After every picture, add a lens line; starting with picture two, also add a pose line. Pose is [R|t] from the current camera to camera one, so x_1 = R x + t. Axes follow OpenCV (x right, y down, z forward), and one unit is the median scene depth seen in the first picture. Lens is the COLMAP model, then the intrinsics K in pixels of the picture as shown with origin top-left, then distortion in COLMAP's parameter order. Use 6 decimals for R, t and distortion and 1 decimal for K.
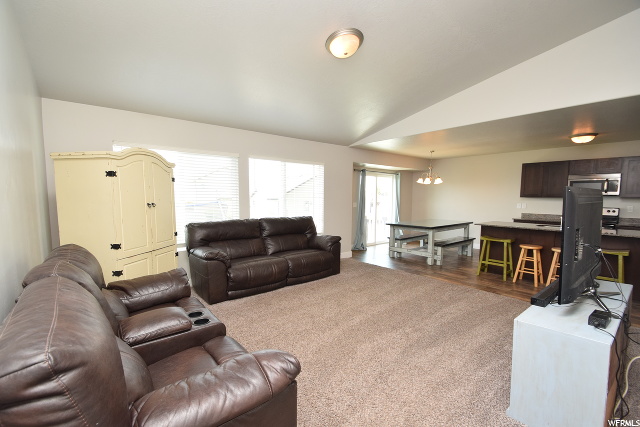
lens RADIAL K [[284.0, 0, 319.2], [0, 284.0, 218.7], [0, 0, 1]] dist [-0.000695, -0.000881]
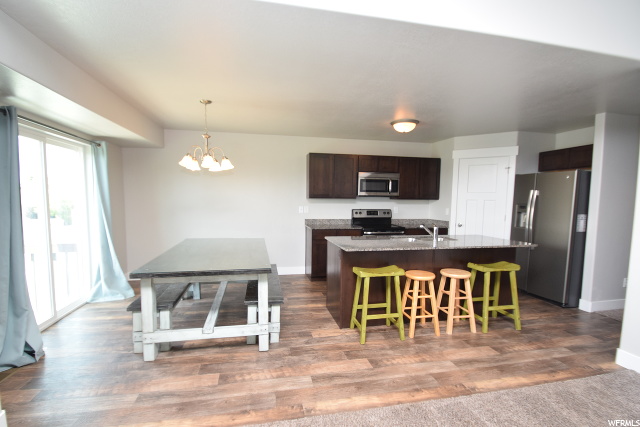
lens RADIAL K [[300.0, 0, 315.9], [0, 300.0, 226.0], [0, 0, 1]] dist [-0.002408, -0.000541]
pose [[0.486669, -0.075761, 0.870295, 0.032350], [0.061045, 0.996746, 0.052632, -0.045454], [-0.871451, 0.027513, 0.489711, 0.625829]]
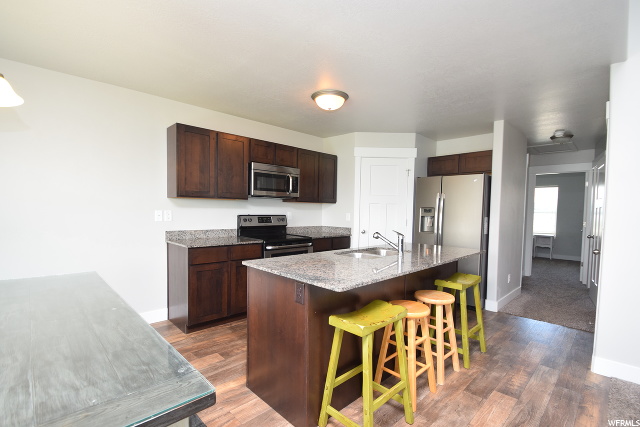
lens RADIAL K [[300.0, 0, 315.9], [0, 300.0, 226.0], [0, 0, 1]] dist [-0.002408, -0.000541]
pose [[-0.063294, -0.058203, 0.996296, 0.220796], [0.063016, 0.996073, 0.062193, -0.047210], [-0.996003, 0.066719, -0.059377, 0.838328]]
